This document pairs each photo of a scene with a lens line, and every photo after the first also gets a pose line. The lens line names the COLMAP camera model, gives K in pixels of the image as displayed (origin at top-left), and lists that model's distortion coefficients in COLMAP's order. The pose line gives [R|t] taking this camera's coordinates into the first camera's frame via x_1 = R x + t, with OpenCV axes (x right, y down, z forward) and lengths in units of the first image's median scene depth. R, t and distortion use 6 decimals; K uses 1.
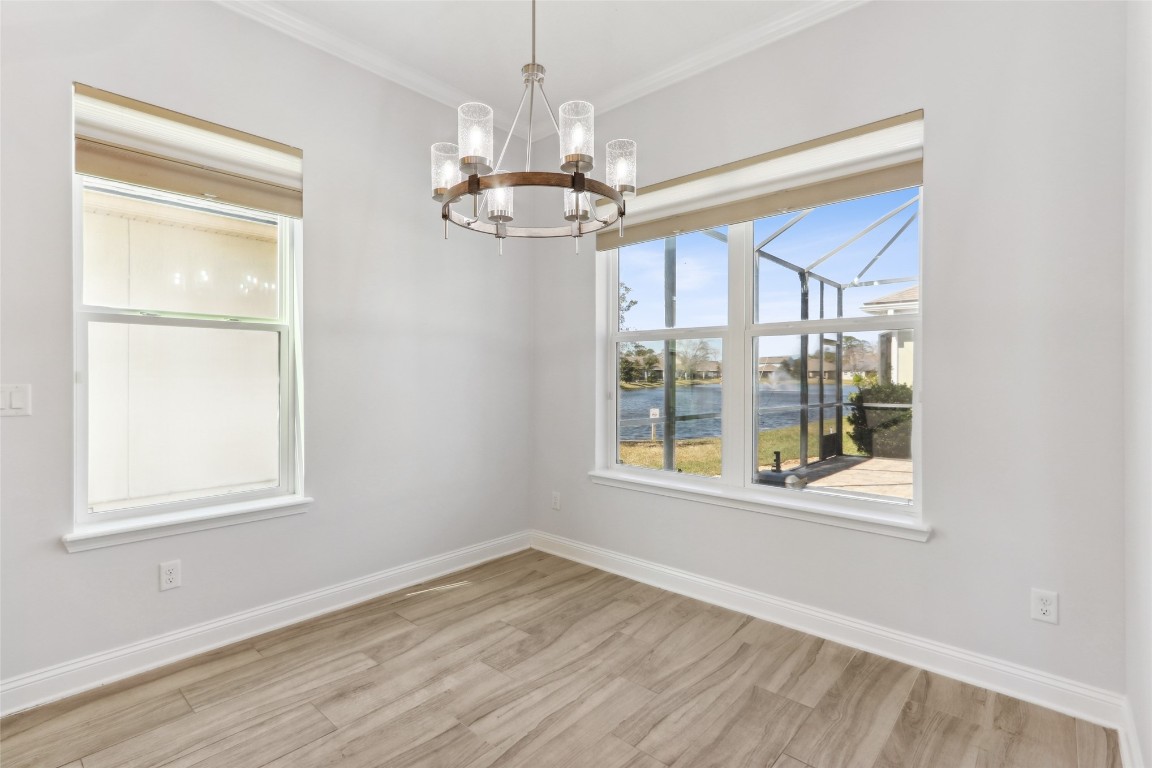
lens RADIAL K [[539.0, 0, 557.1], [0, 539.0, 375.8], [0, 0, 1]] dist [-0.000095, 0.001533]
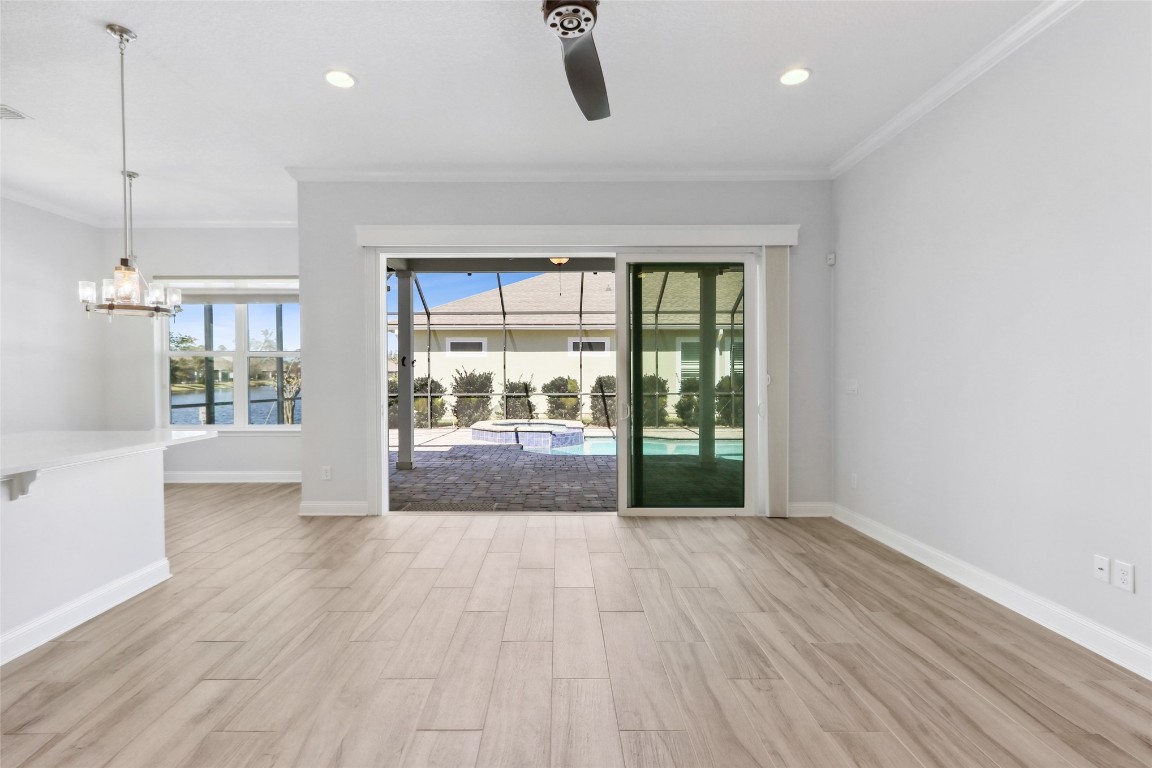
lens RADIAL K [[539.0, 0, 554.3], [0, 539.0, 386.2], [0, 0, 1]] dist [-0.000095, 0.001533]
pose [[0.731898, -0.016044, 0.681225, -0.152085], [0.003133, 0.999791, 0.020180, 0.004081], [-0.681407, -0.012635, 0.731796, -1.027019]]
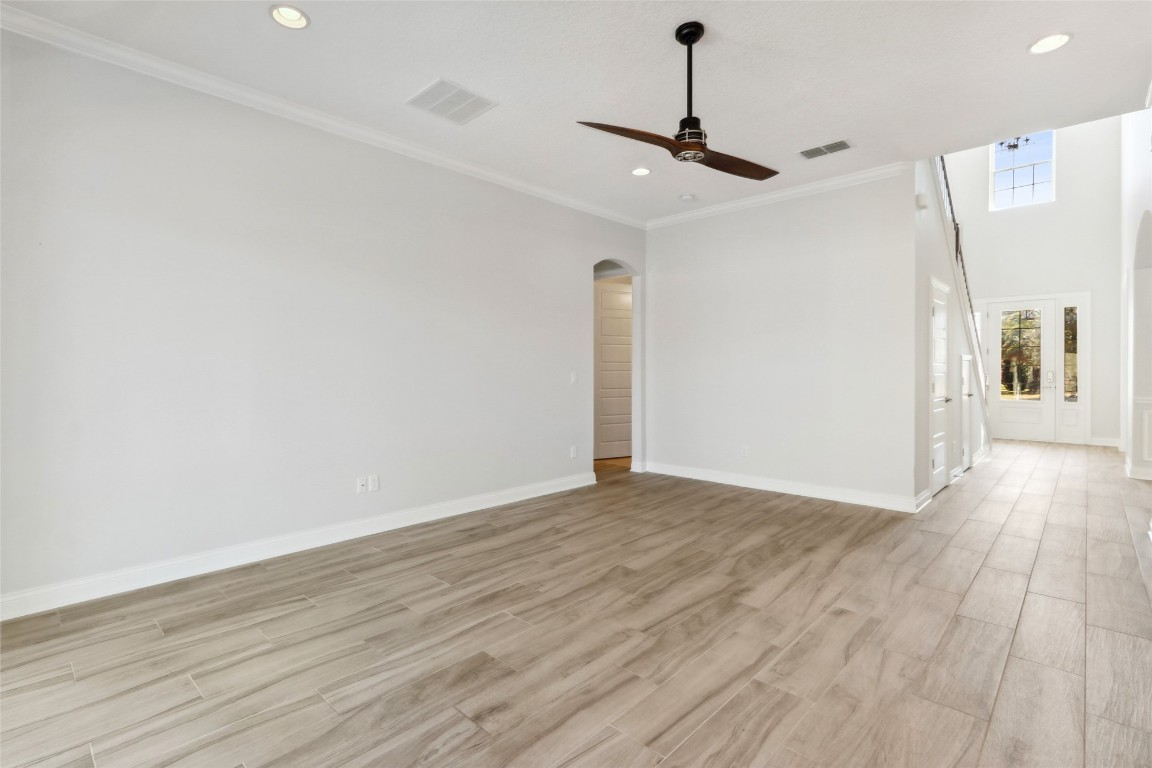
lens RADIAL K [[539.0, 0, 562.7], [0, 539.0, 379.3], [0, 0, 1]] dist [-0.000095, 0.001533]
pose [[-0.999893, -0.002379, 0.014433, 0.298307], [-0.002095, 0.999805, 0.019656, 0.002727], [-0.014477, 0.019623, -0.999703, -0.041710]]
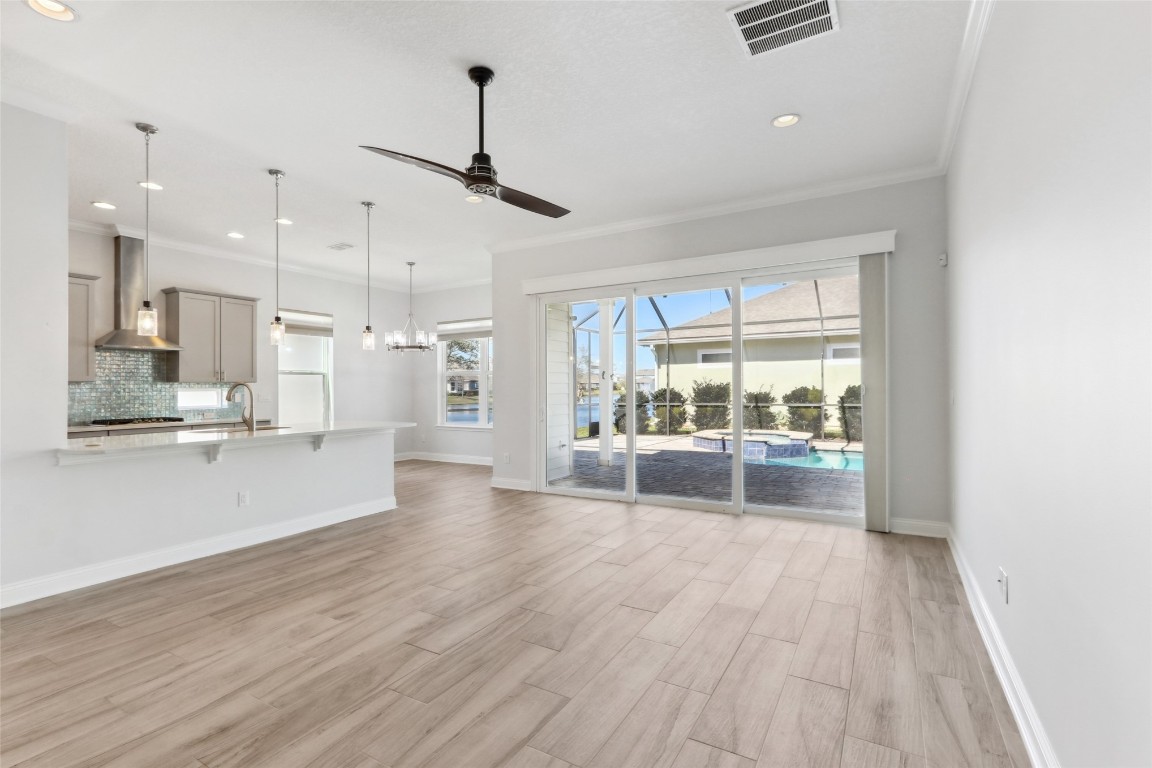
lens RADIAL K [[539.0, 0, 557.2], [0, 539.0, 382.0], [0, 0, 1]] dist [-0.000095, 0.001533]
pose [[0.979545, -0.009659, 0.200992, 0.098934], [0.012107, 0.999867, -0.010952, 0.003256], [-0.200860, 0.013161, 0.979532, -1.475589]]
